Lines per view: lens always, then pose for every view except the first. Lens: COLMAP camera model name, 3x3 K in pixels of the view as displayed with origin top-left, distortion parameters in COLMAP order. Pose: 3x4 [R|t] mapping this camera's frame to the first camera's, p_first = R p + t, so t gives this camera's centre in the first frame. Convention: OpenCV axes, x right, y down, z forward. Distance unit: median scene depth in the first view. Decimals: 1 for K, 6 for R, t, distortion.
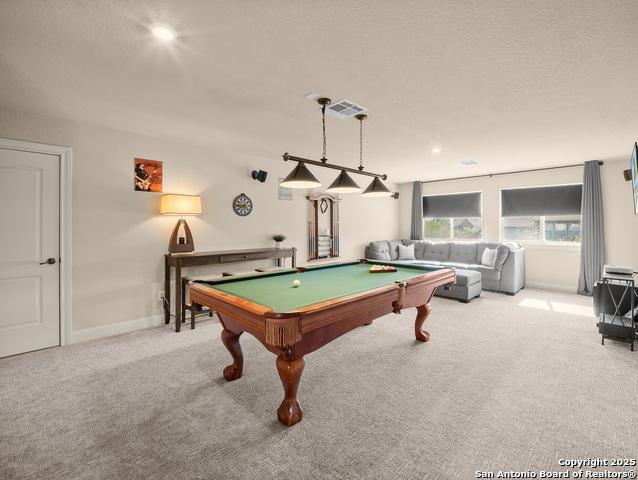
lens RADIAL K [[291.4, 0, 321.1], [0, 291.4, 224.7], [0, 0, 1]] dist [-0.000590, -0.000005]
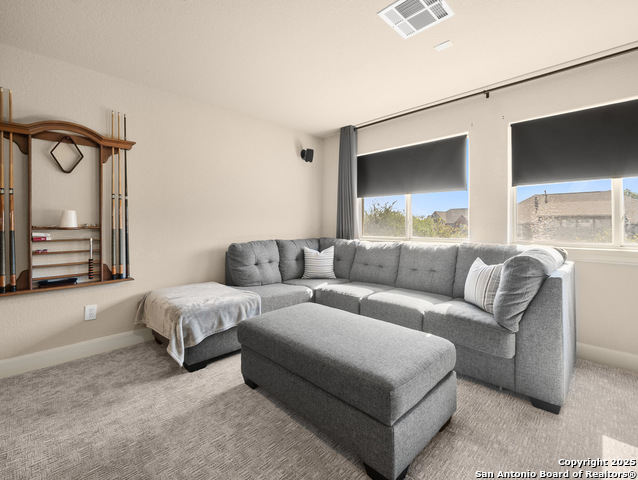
lens RADIAL K [[295.8, 0, 309.0], [0, 295.8, 219.8], [0, 0, 1]] dist [-0.017217, -0.000157]
pose [[0.999666, -0.001707, -0.025797, 0.341363], [0.001497, 0.999966, -0.008145, 0.028353], [0.025810, 0.008104, 0.999634, 0.579321]]
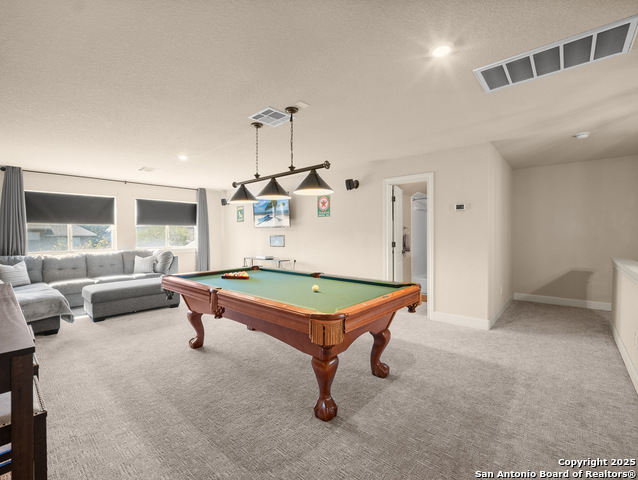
lens RADIAL K [[293.9, 0, 319.0], [0, 293.9, 240.0], [0, 0, 1]] dist [-0.000578, -0.000014]
pose [[-0.041440, -0.019926, 0.998942, -0.451238], [-0.000743, 0.999801, 0.019912, 0.004367], [-0.999141, 0.000083, -0.041446, 0.415179]]
